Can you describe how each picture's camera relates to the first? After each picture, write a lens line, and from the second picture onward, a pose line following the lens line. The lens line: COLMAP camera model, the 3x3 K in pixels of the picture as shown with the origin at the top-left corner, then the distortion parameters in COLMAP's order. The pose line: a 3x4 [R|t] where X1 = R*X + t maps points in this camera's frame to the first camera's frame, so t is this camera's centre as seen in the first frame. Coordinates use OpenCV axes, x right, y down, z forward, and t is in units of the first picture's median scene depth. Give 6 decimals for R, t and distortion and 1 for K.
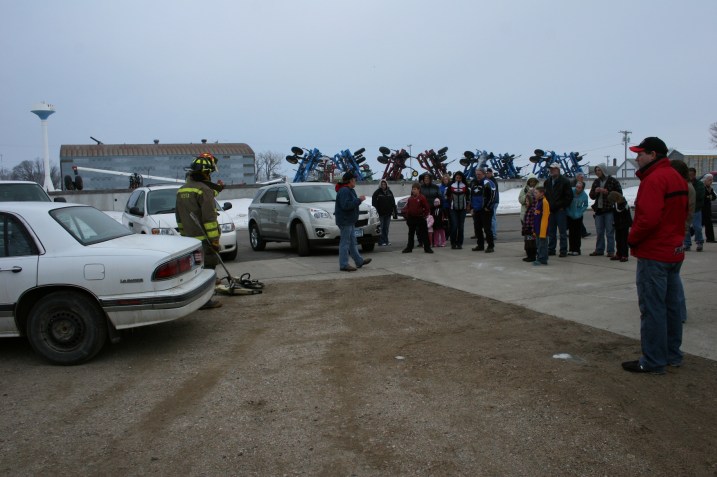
lens RADIAL K [[599.3, 0, 358.5], [0, 599.3, 238.5], [0, 0, 1]] dist [-0.076800, 0.010638]
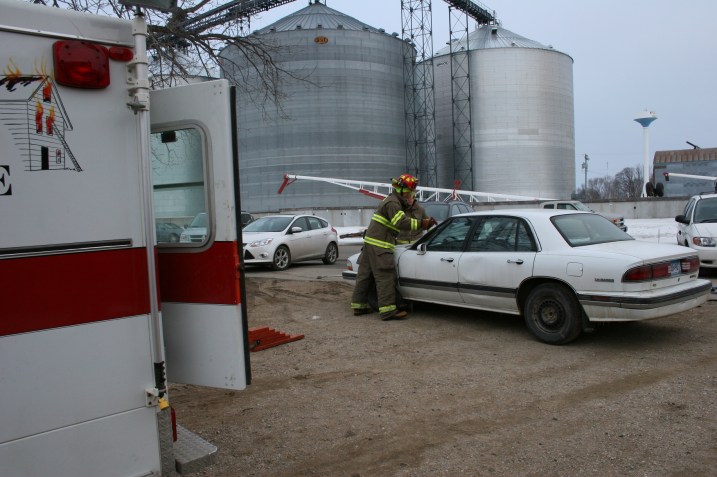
lens RADIAL K [[599.3, 0, 358.5], [0, 599.3, 238.5], [0, 0, 1]] dist [-0.076800, 0.010638]
pose [[0.586648, 0.050639, -0.808257, 0.252034], [-0.058408, 0.998090, 0.020139, -0.003713], [0.807733, 0.035394, 0.588485, -0.051653]]
